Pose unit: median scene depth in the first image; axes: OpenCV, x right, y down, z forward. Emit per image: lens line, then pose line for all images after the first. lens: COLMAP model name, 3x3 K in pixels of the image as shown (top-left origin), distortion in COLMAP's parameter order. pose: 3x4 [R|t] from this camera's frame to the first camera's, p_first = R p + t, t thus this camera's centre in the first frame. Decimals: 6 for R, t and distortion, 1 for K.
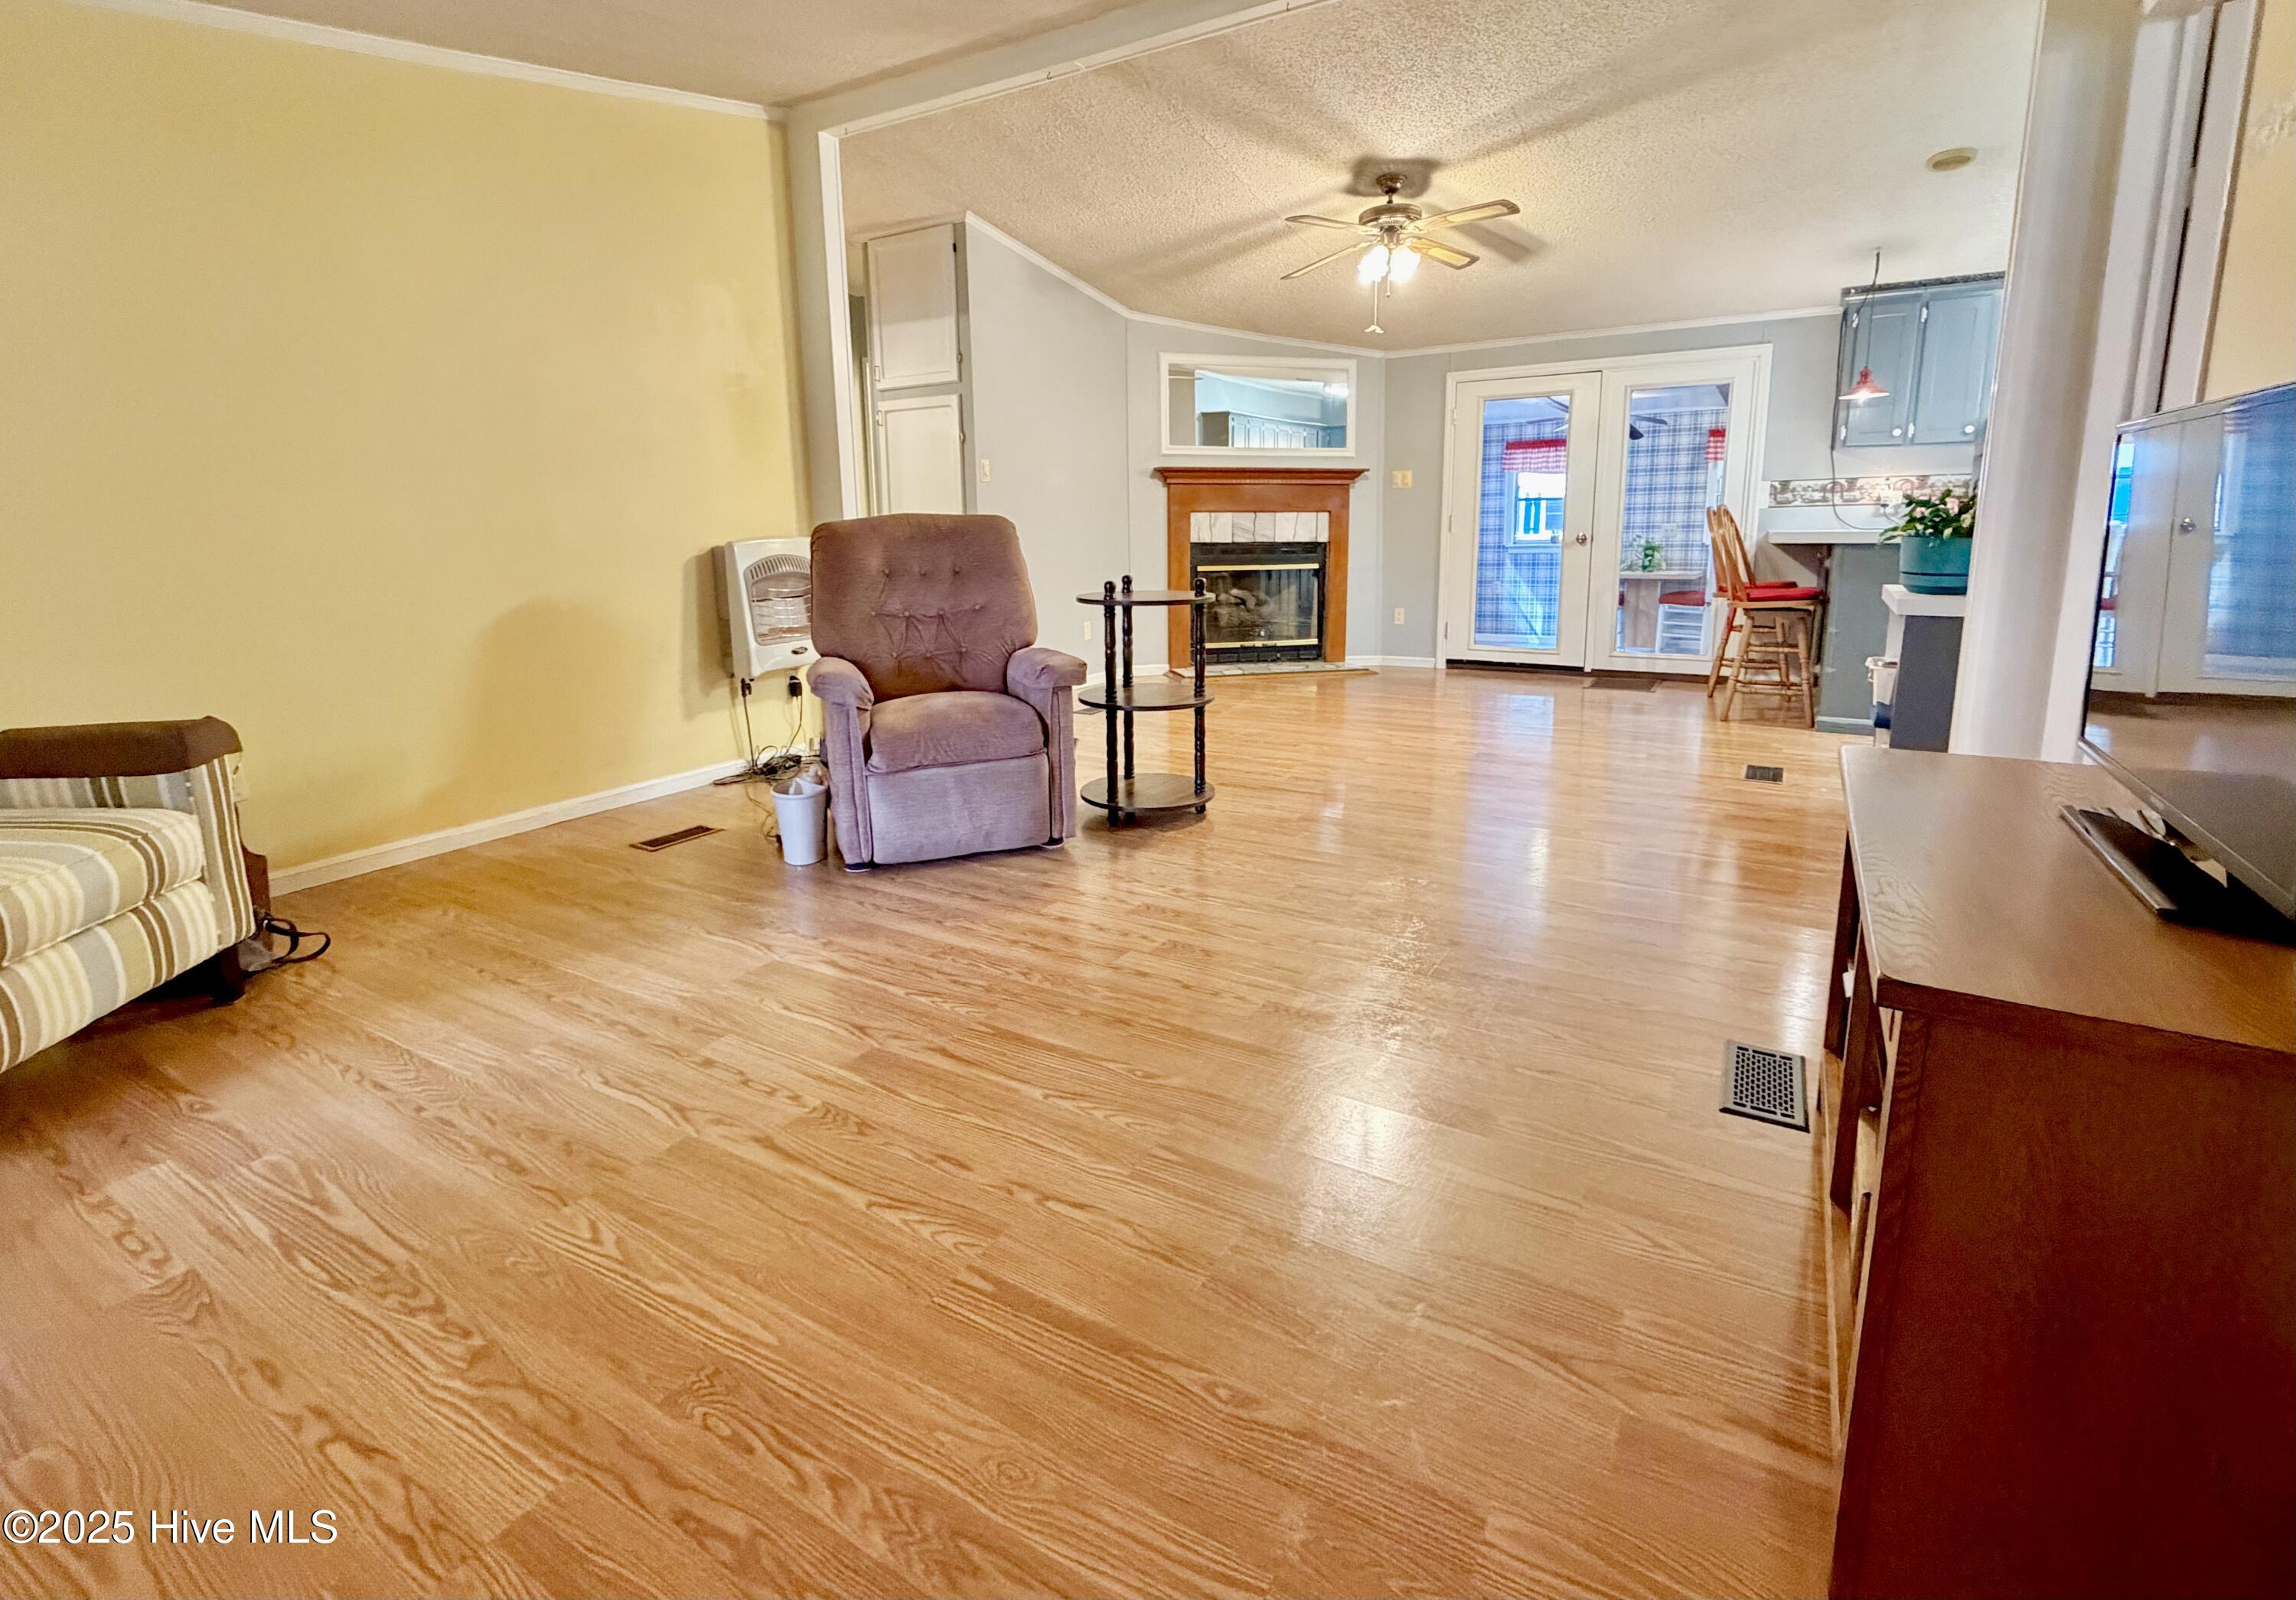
lens RADIAL K [[1095.2, 0, 1162.1], [0, 1095.2, 727.2], [0, 0, 1]] dist [0.002525, 0.000320]
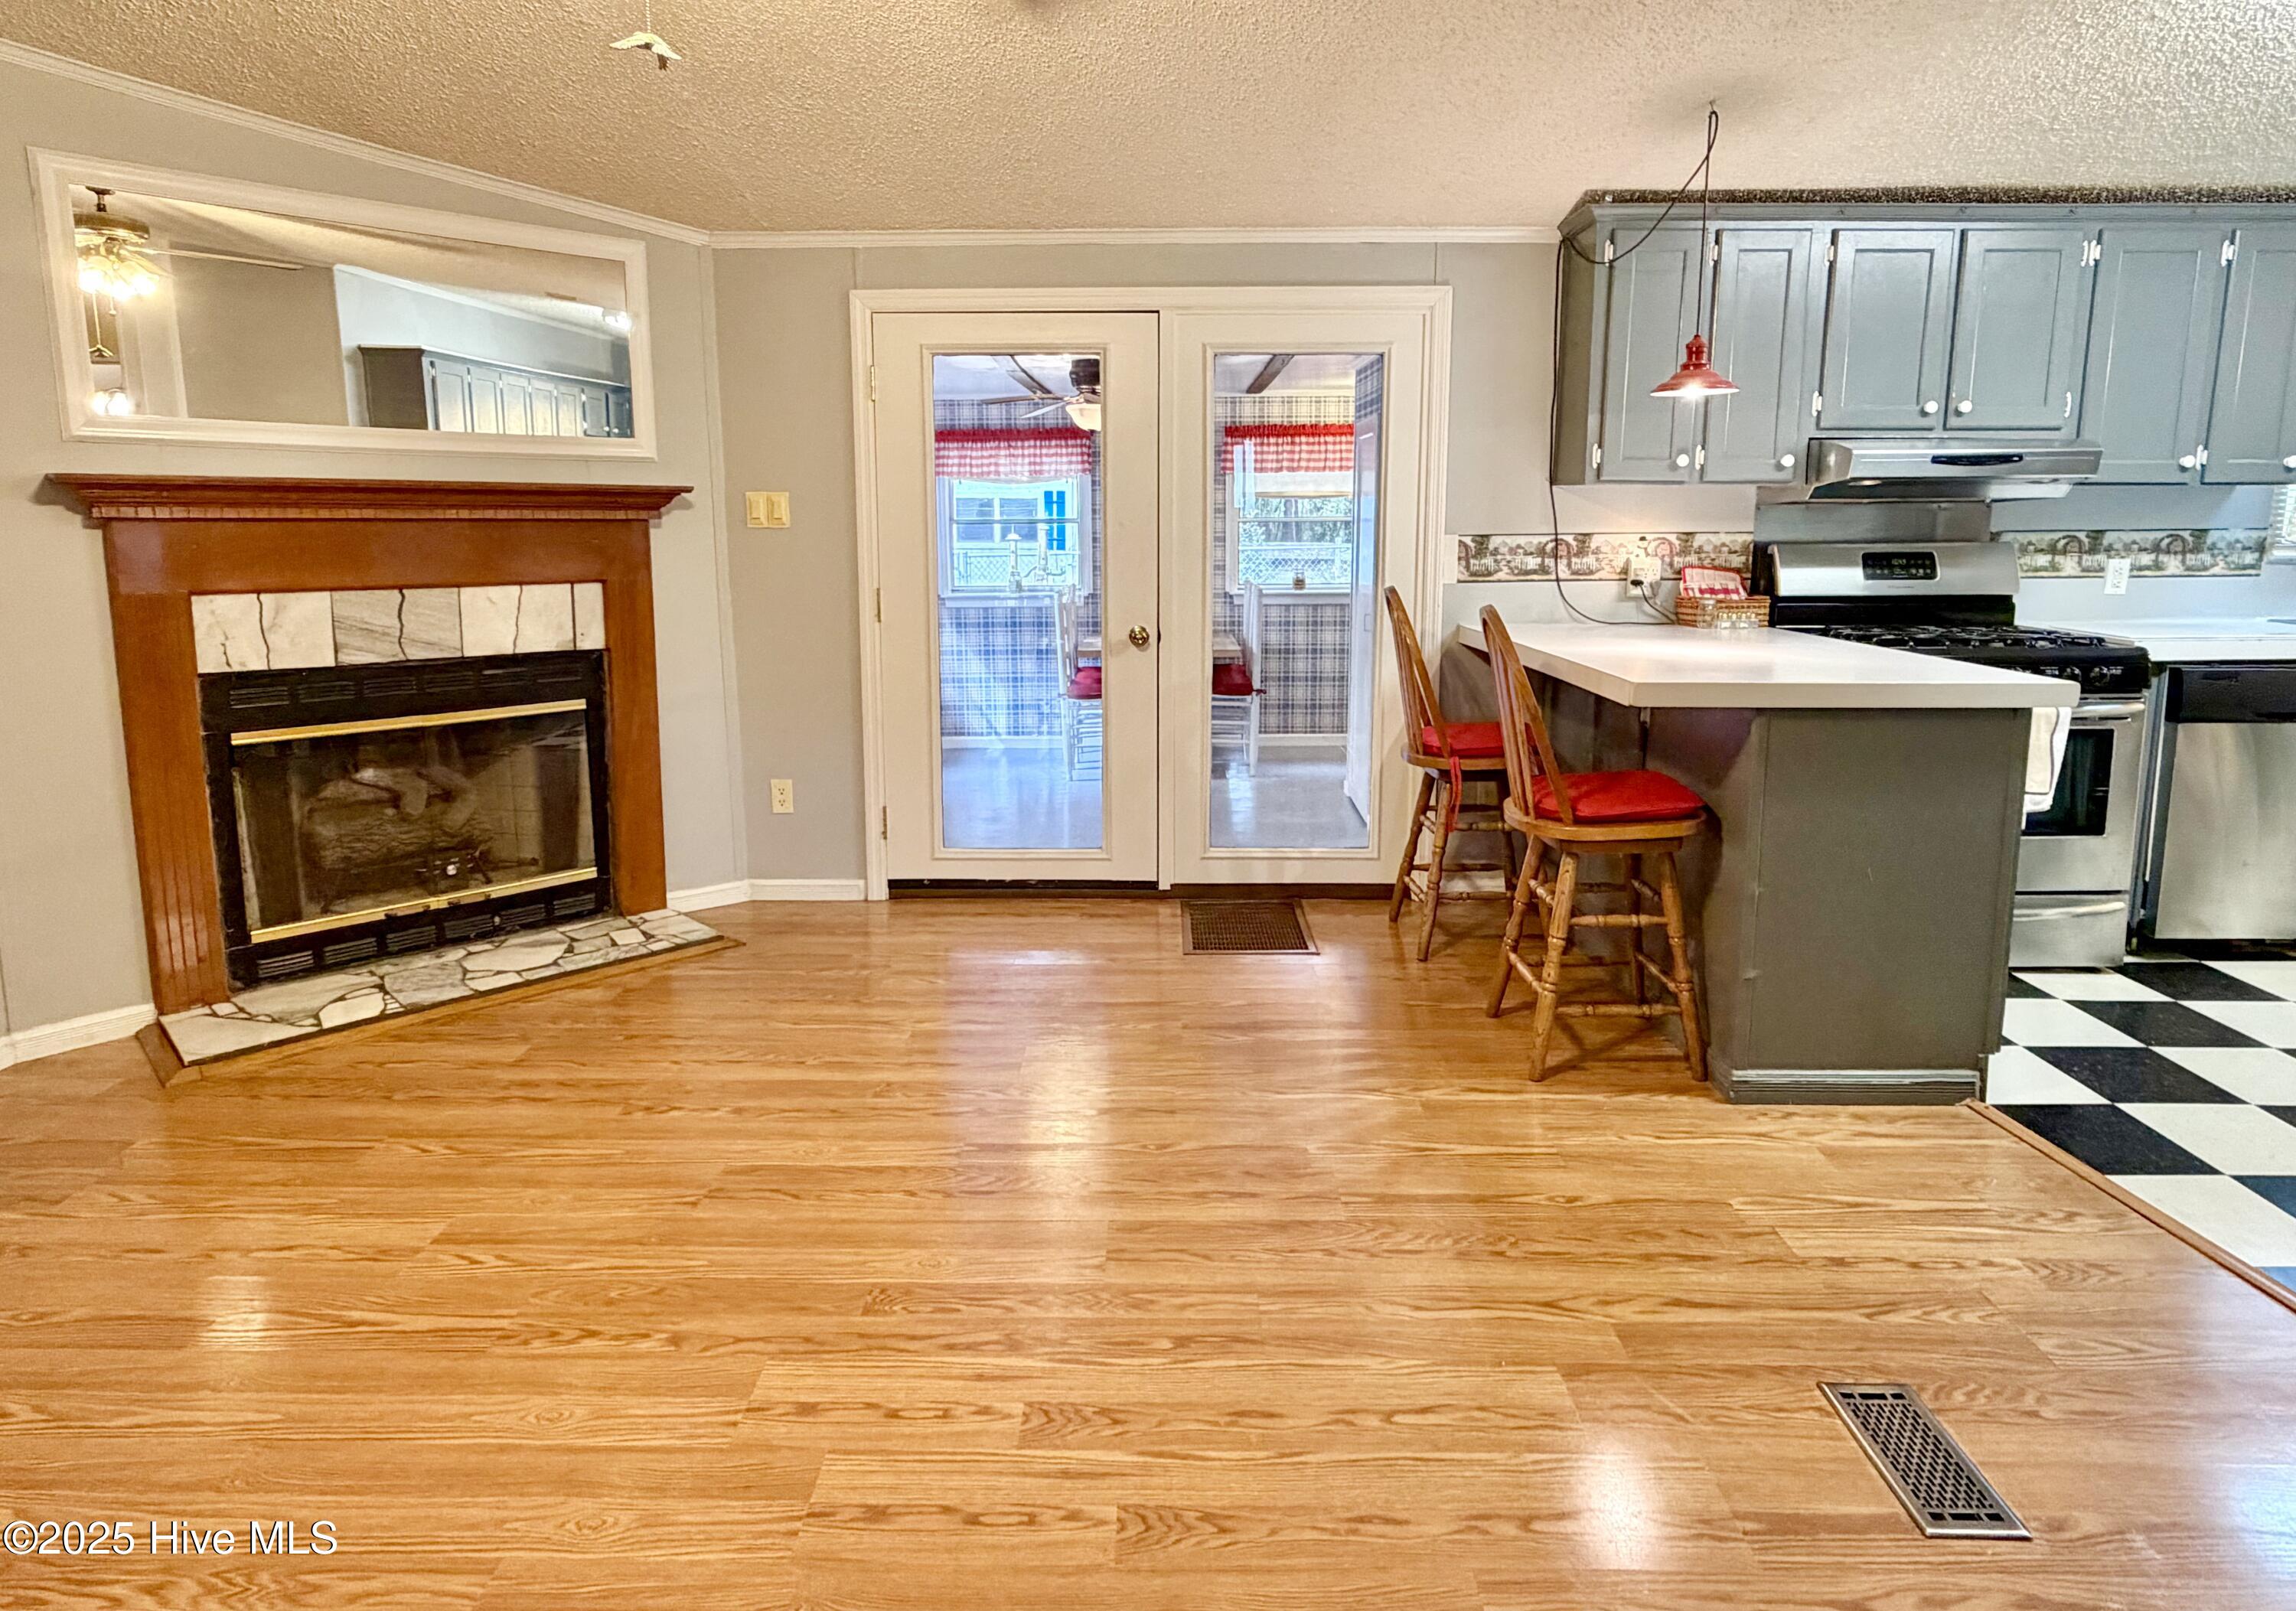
lens RADIAL K [[1302.5, 0, 1179.8], [0, 1302.5, 690.8], [0, 0, 1]] dist [0.005952, -0.001353]
pose [[0.866461, -0.056920, 0.495989, 0.092254], [0.079485, 0.996535, -0.024493, -0.123413], [-0.492876, 0.060646, 0.867983, 0.441175]]
